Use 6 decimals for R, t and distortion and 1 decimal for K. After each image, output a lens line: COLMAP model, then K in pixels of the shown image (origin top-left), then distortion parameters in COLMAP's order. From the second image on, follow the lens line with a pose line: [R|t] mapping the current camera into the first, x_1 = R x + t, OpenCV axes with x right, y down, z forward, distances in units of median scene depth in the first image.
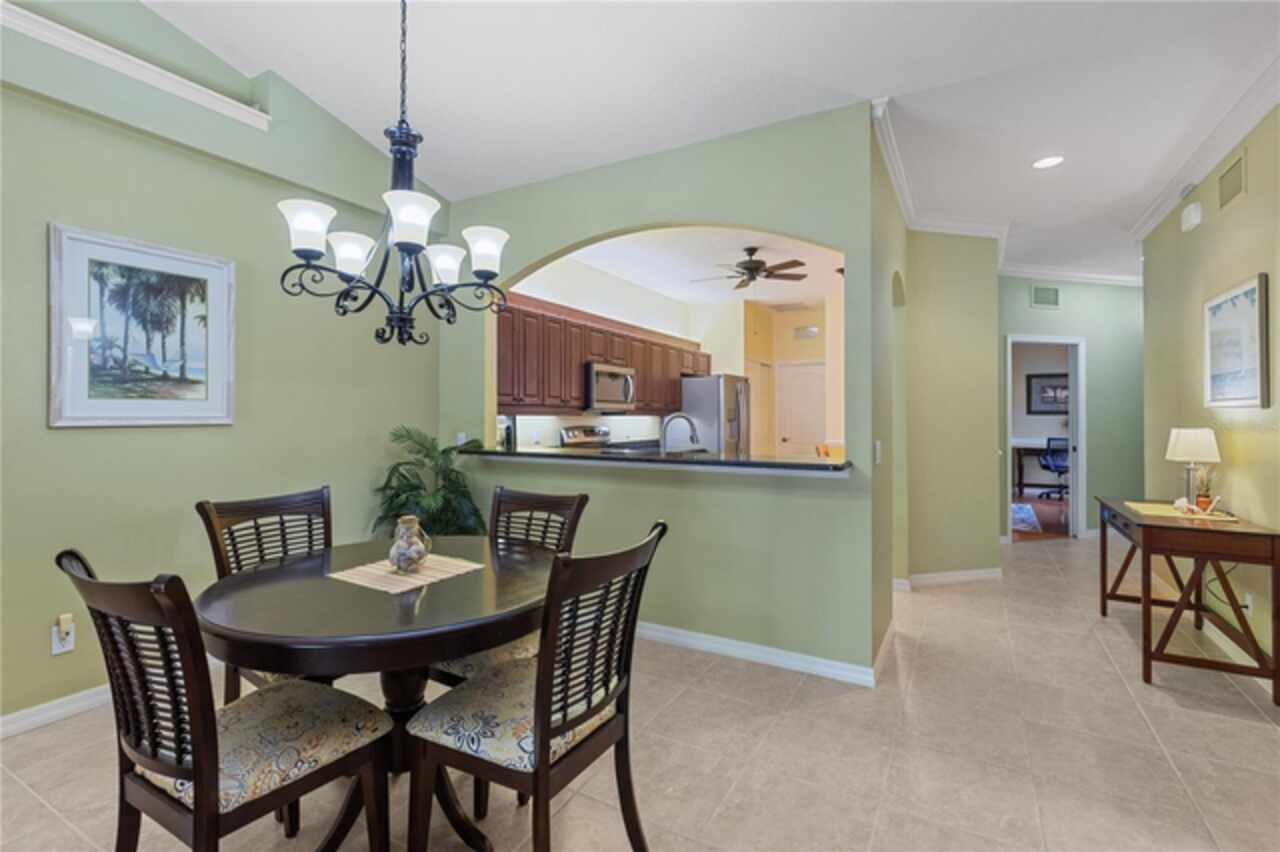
lens RADIAL K [[581.2, 0, 638.1], [0, 581.2, 422.1], [0, 0, 1]] dist [0.002424, -0.001175]
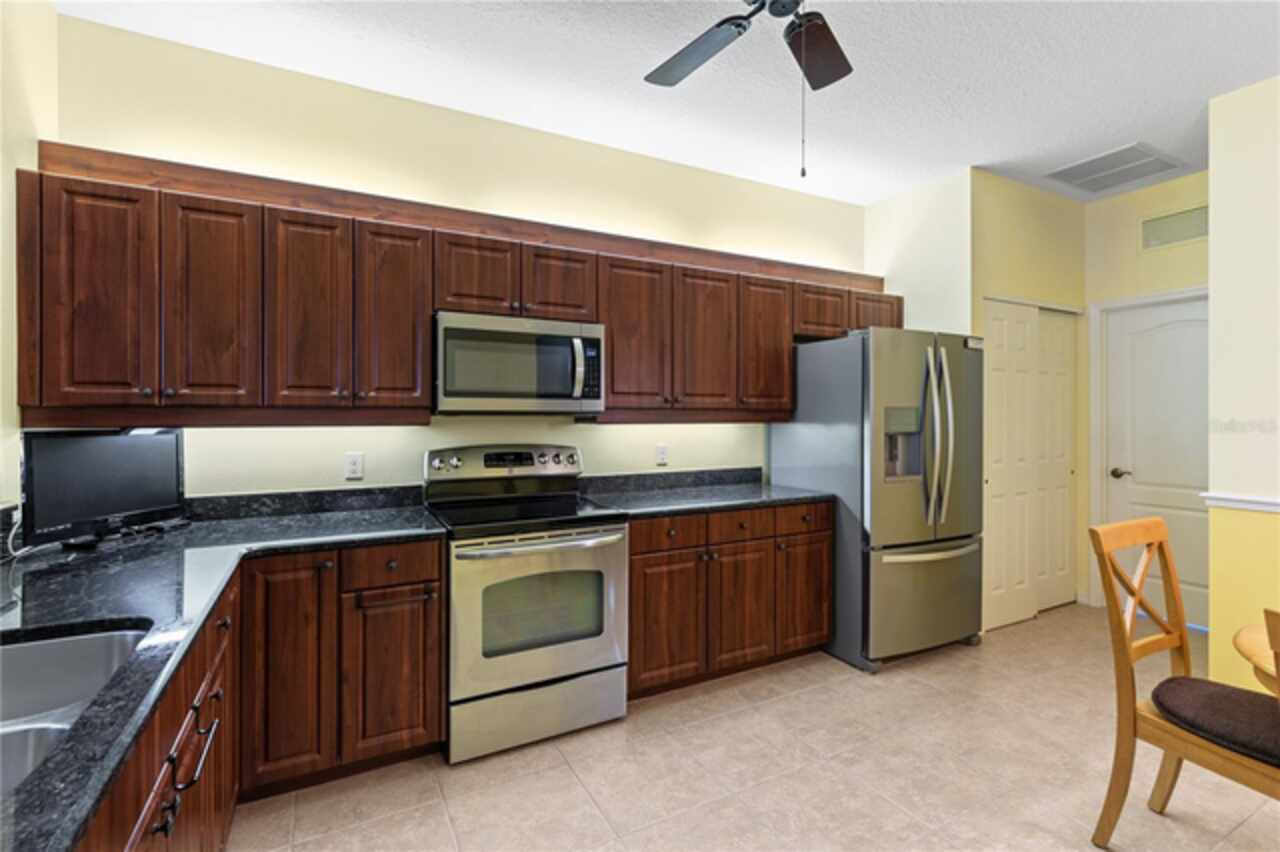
lens RADIAL K [[581.2, 0, 645.5], [0, 581.2, 424.6], [0, 0, 1]] dist [0.002424, -0.001175]
pose [[0.844426, -0.002836, -0.535664, 0.228663], [0.001289, 0.999994, -0.003264, -0.007910], [0.535670, 0.002066, 0.844425, 0.521708]]
